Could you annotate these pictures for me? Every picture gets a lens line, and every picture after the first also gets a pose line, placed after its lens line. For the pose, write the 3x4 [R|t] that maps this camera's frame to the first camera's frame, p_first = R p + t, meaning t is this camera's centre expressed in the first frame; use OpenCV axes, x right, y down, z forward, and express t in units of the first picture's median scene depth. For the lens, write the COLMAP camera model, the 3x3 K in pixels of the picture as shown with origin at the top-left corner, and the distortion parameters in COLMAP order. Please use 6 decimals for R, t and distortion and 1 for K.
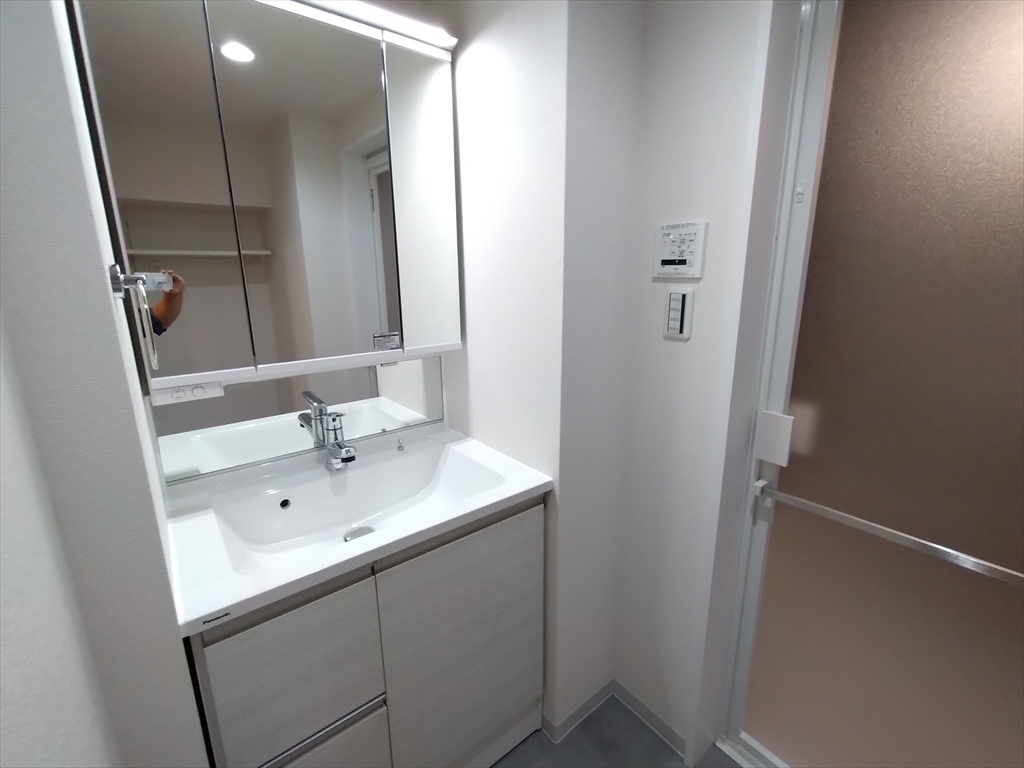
lens RADIAL K [[461.5, 0, 517.6], [0, 461.5, 383.0], [0, 0, 1]] dist [0.001717, -0.001209]
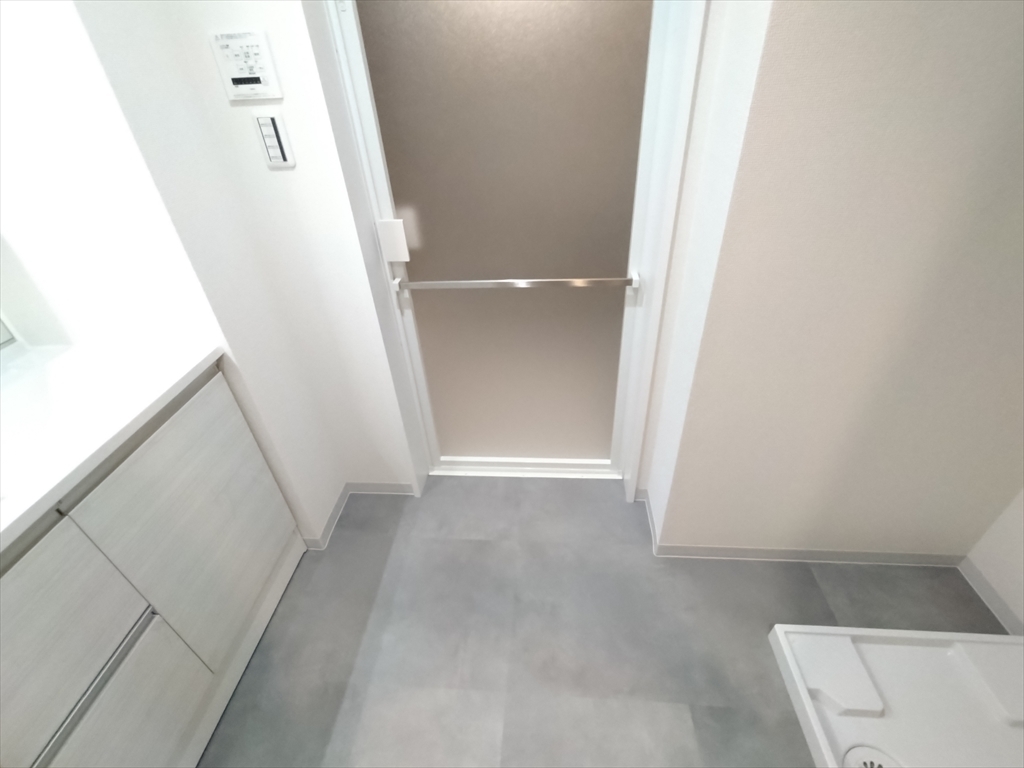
lens RADIAL K [[461.5, 0, 512.2], [0, 461.5, 381.1], [0, 0, 1]] dist [0.001717, -0.001209]
pose [[0.677719, -0.438122, 0.590548, -0.120764], [0.218157, 0.886757, 0.407518, 0.016863], [-0.702214, -0.147350, 0.696551, -0.132039]]
